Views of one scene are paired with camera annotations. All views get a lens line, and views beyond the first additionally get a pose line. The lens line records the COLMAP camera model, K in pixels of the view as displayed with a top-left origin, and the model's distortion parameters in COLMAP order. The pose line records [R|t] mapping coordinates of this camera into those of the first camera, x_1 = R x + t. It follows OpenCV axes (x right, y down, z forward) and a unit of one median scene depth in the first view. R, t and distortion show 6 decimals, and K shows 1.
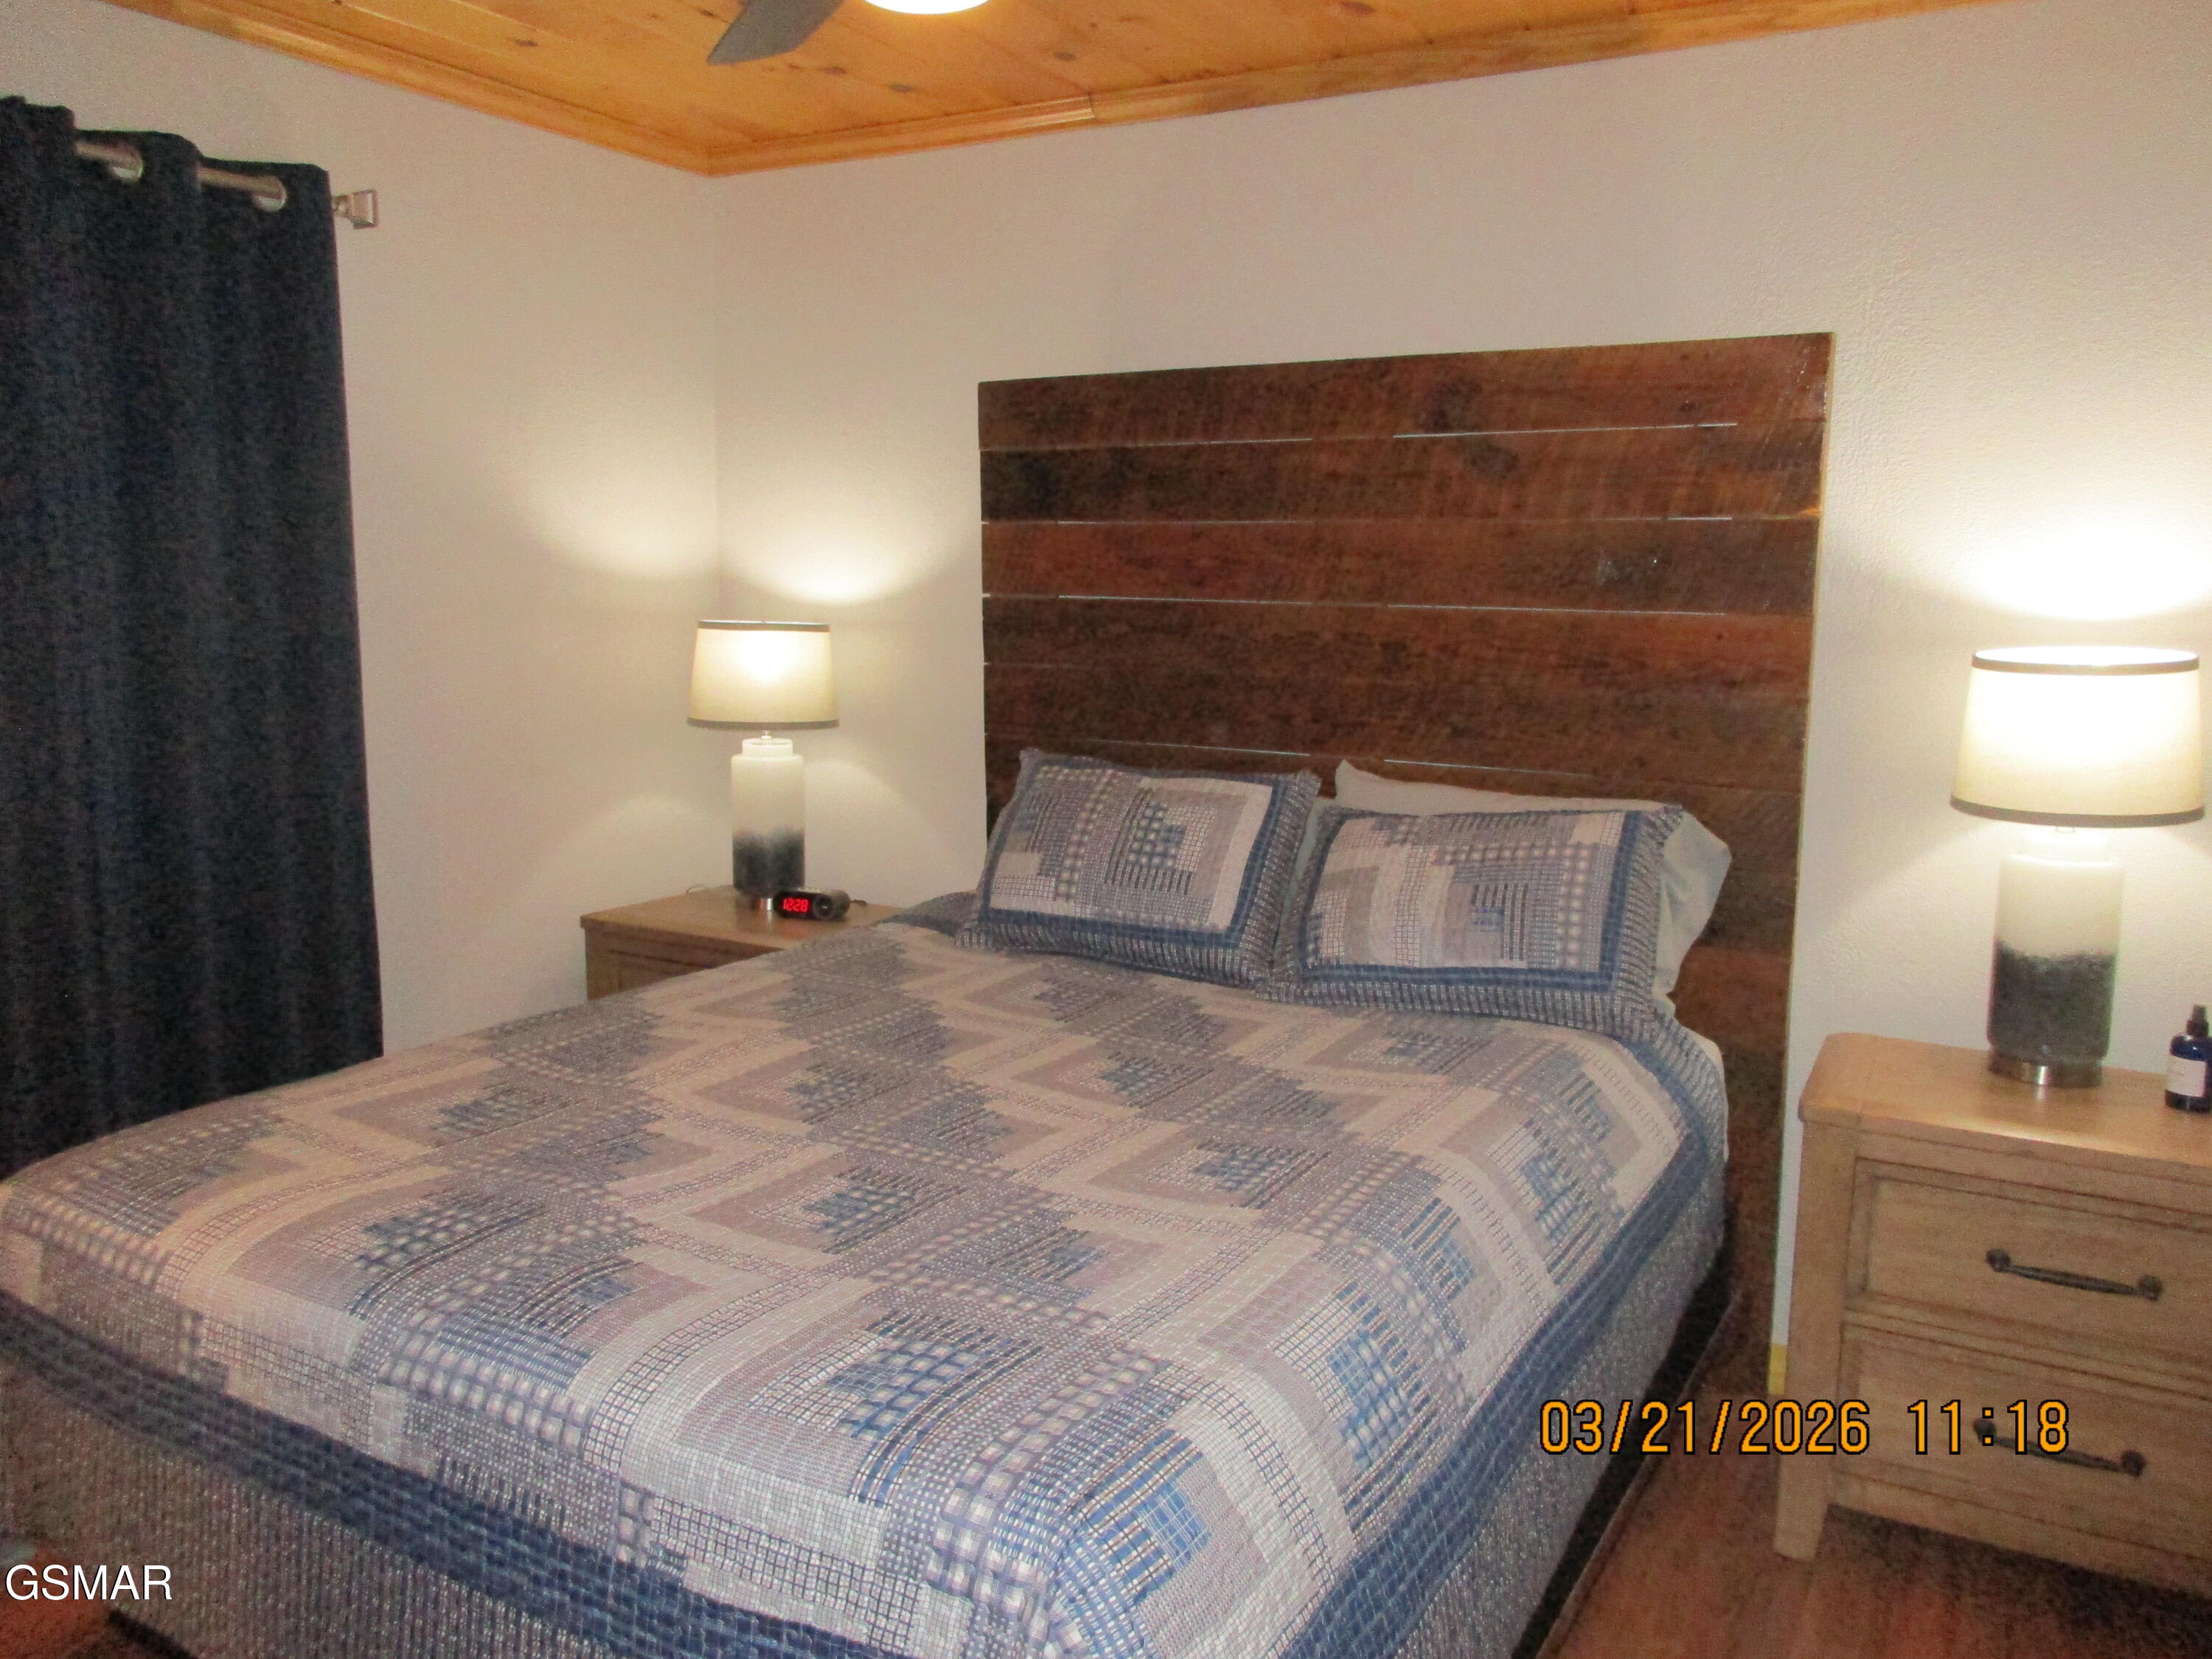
lens RADIAL K [[1685.4, 0, 1091.1], [0, 1685.4, 819.9], [0, 0, 1]] dist [0.019351, -0.006181]
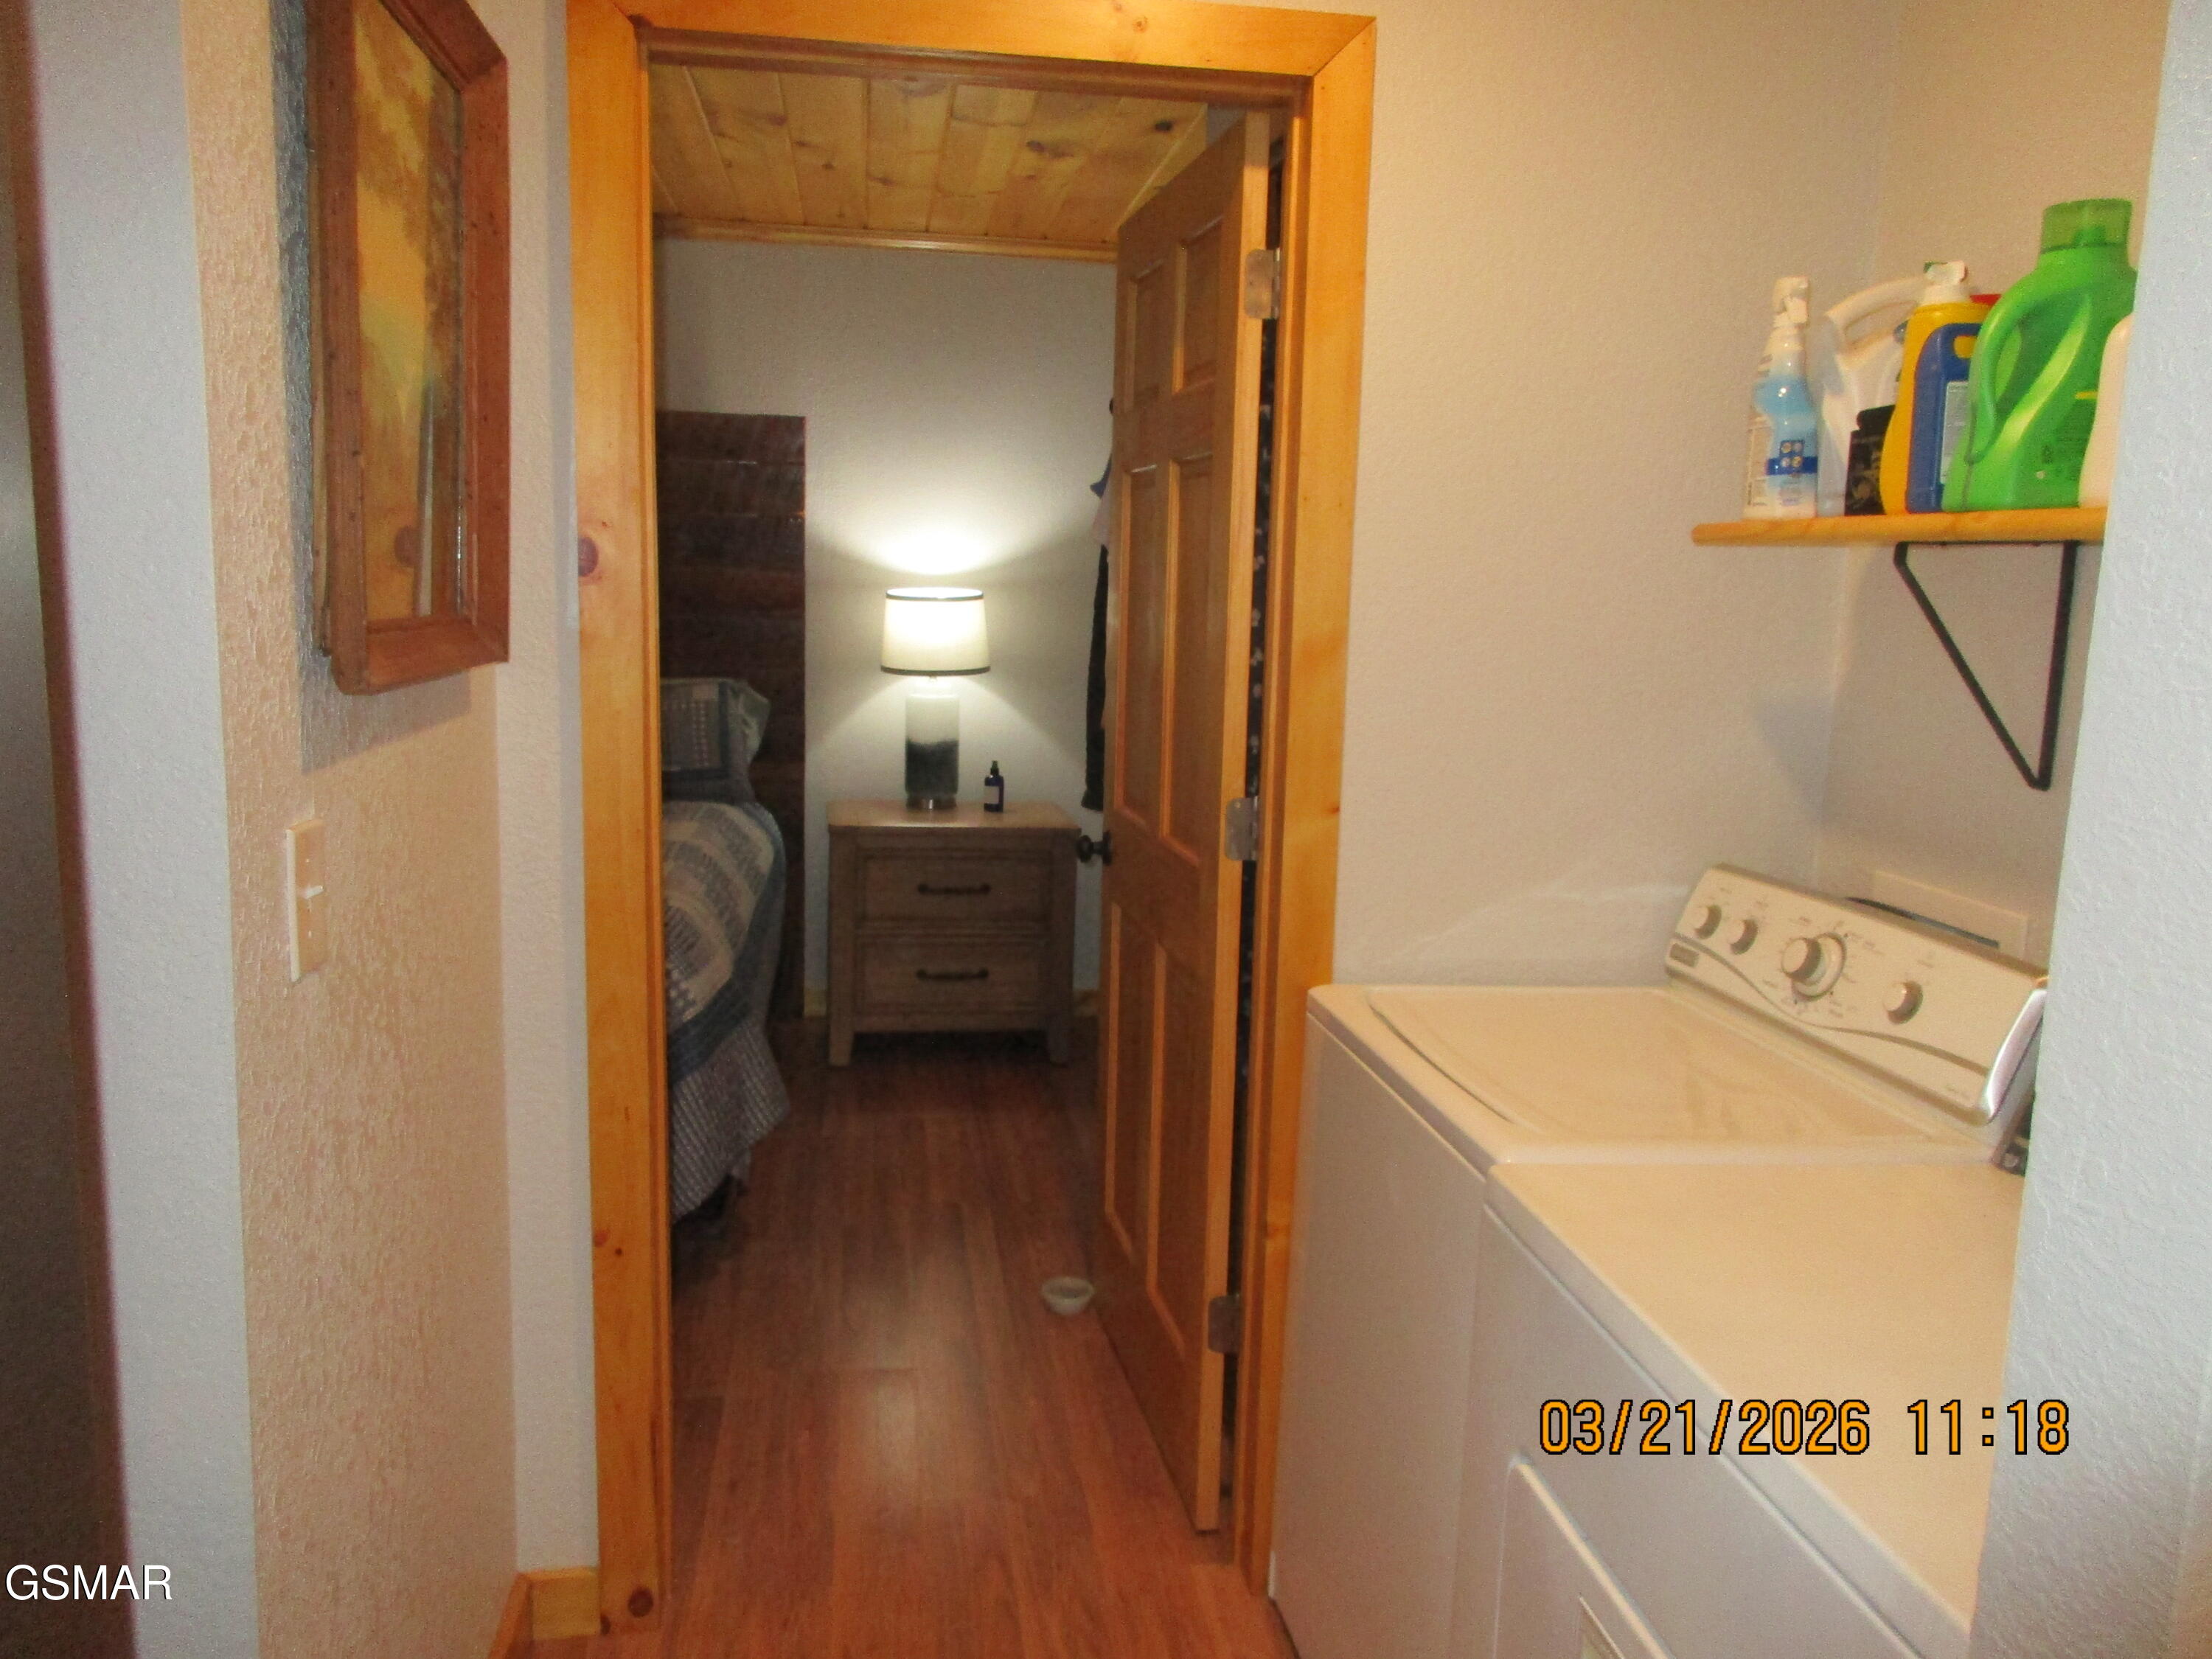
lens RADIAL K [[1685.4, 0, 1091.1], [0, 1685.4, 819.9], [0, 0, 1]] dist [0.019351, -0.006181]
pose [[0.787526, -0.085263, 0.610355, -0.494597], [0.067422, 0.996358, 0.052192, 0.077467], [-0.612583, 0.000049, 0.790407, -0.670038]]
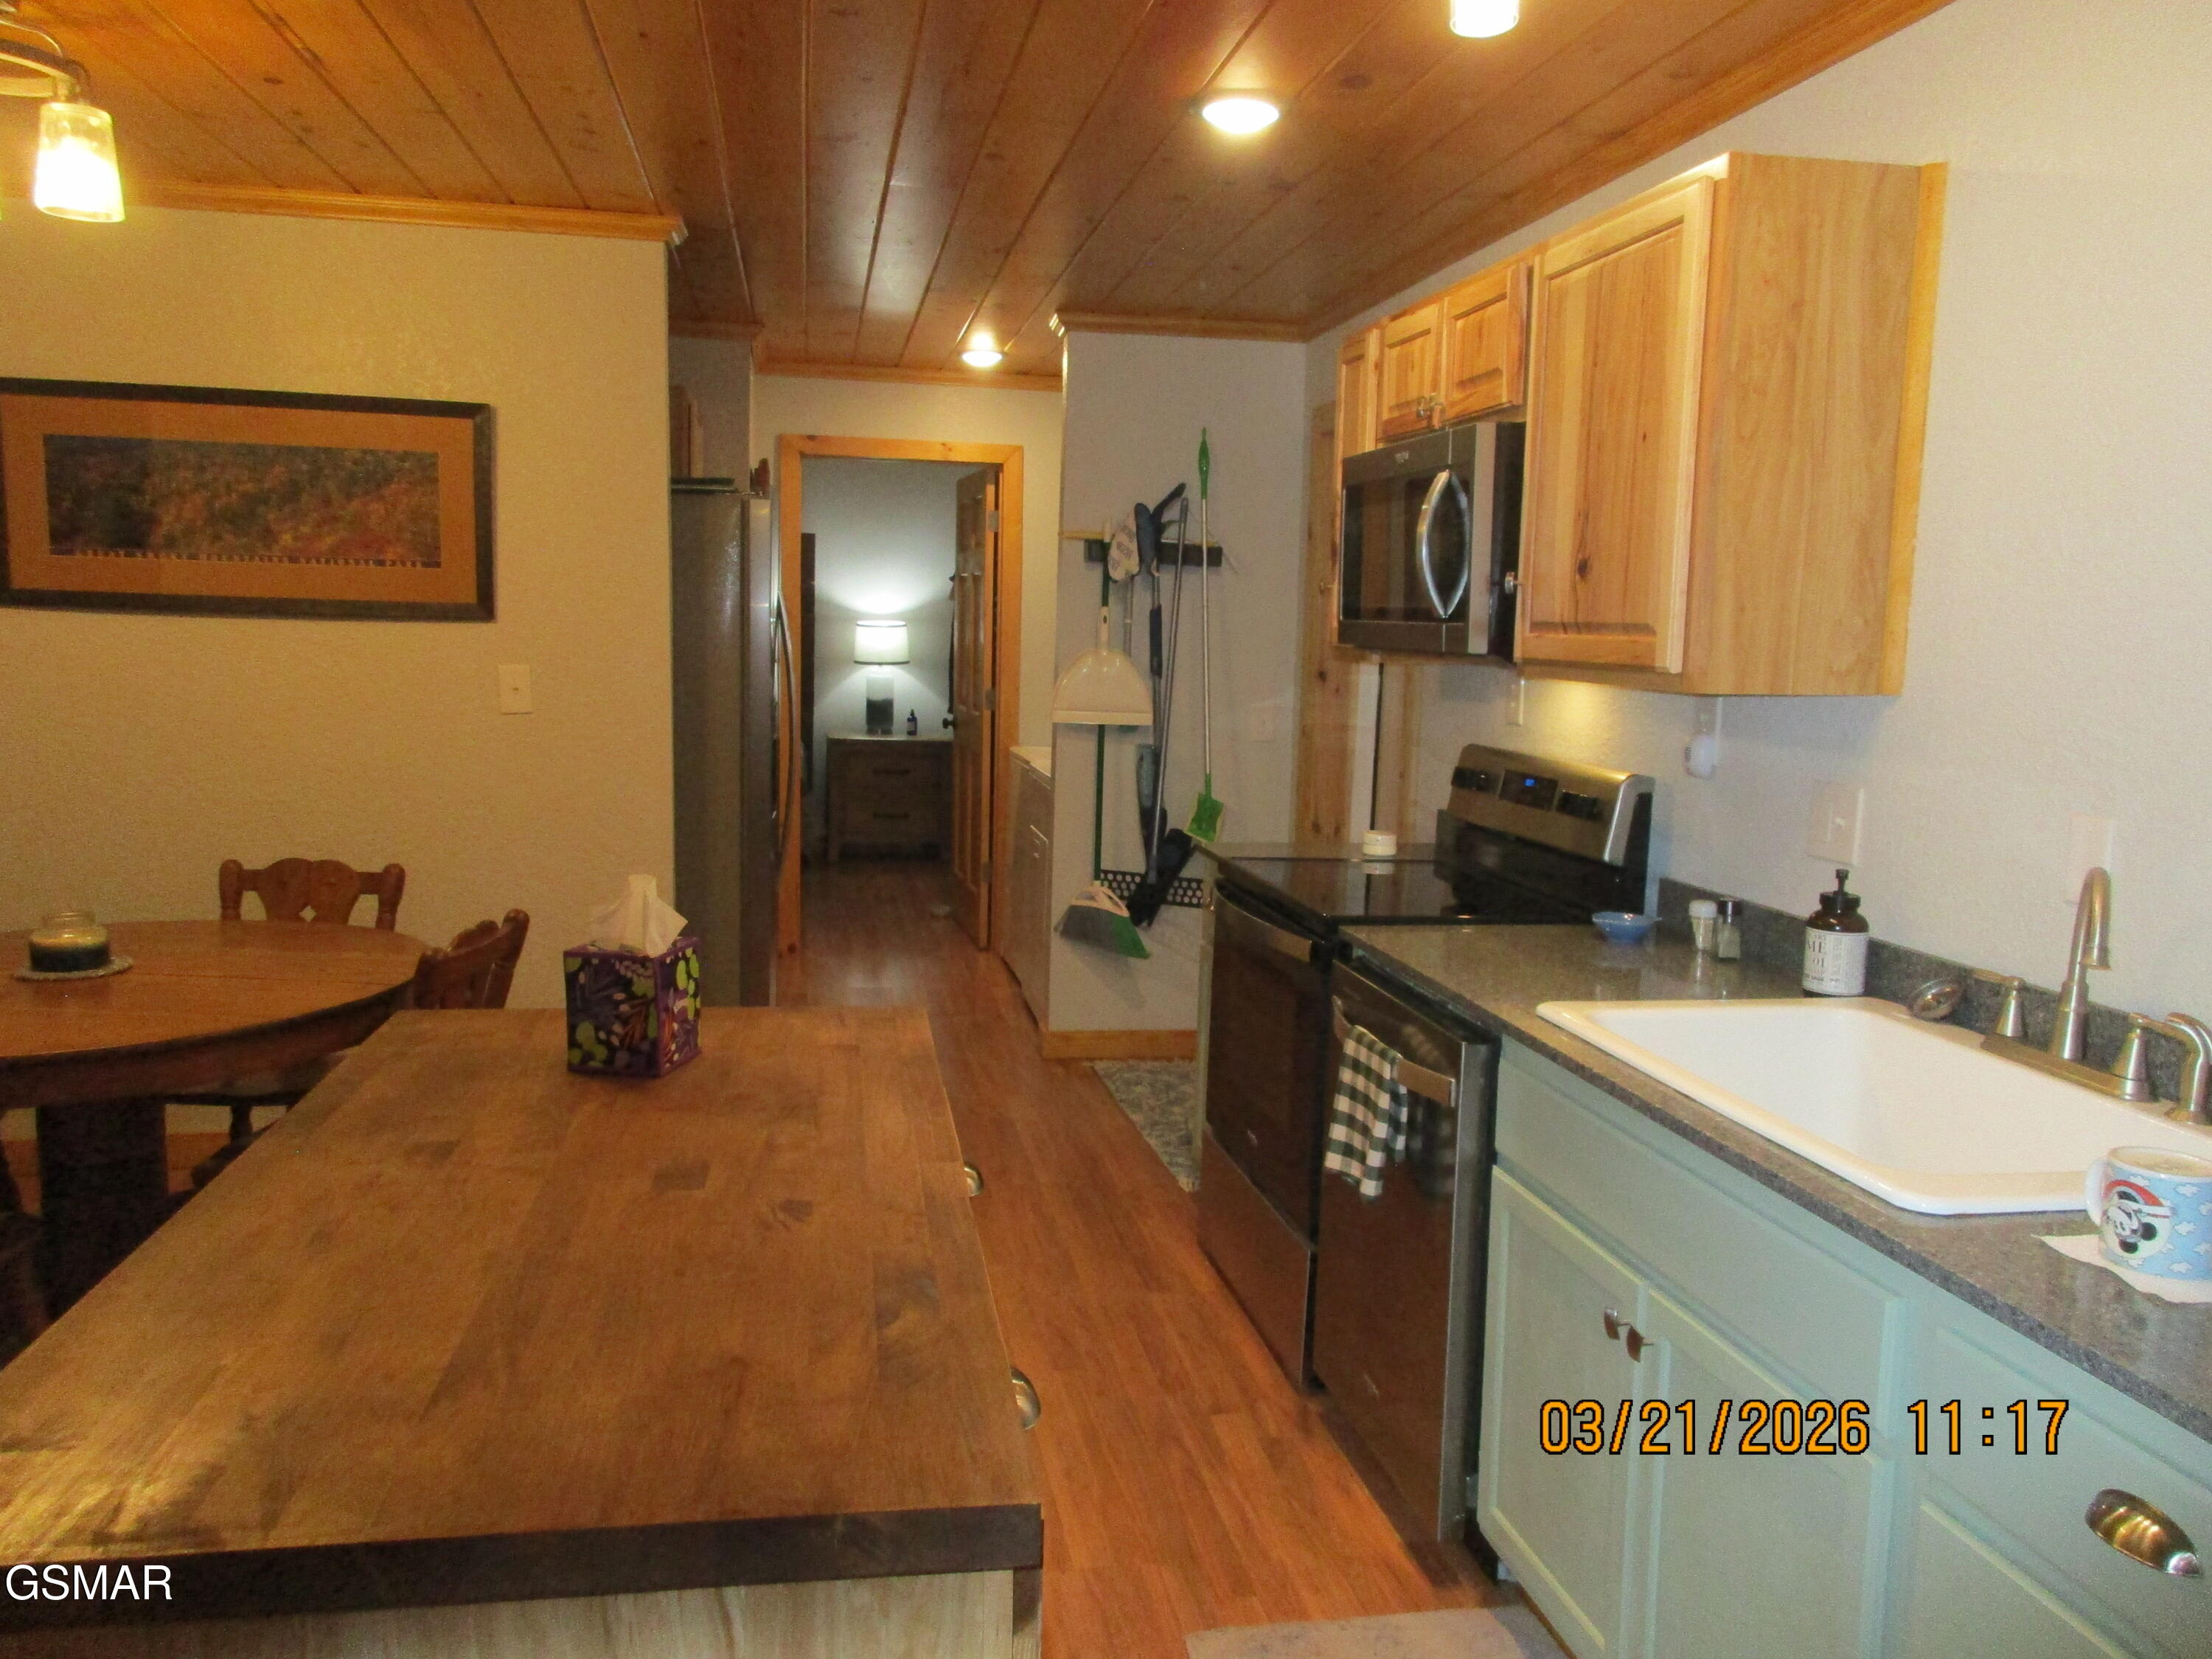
lens RADIAL K [[1685.4, 0, 1091.1], [0, 1685.4, 819.9], [0, 0, 1]] dist [0.019351, -0.006181]
pose [[0.762002, -0.075275, 0.643185, -1.547173], [0.070410, 0.996963, 0.033261, 0.254840], [-0.643736, 0.019942, 0.764988, -2.229842]]
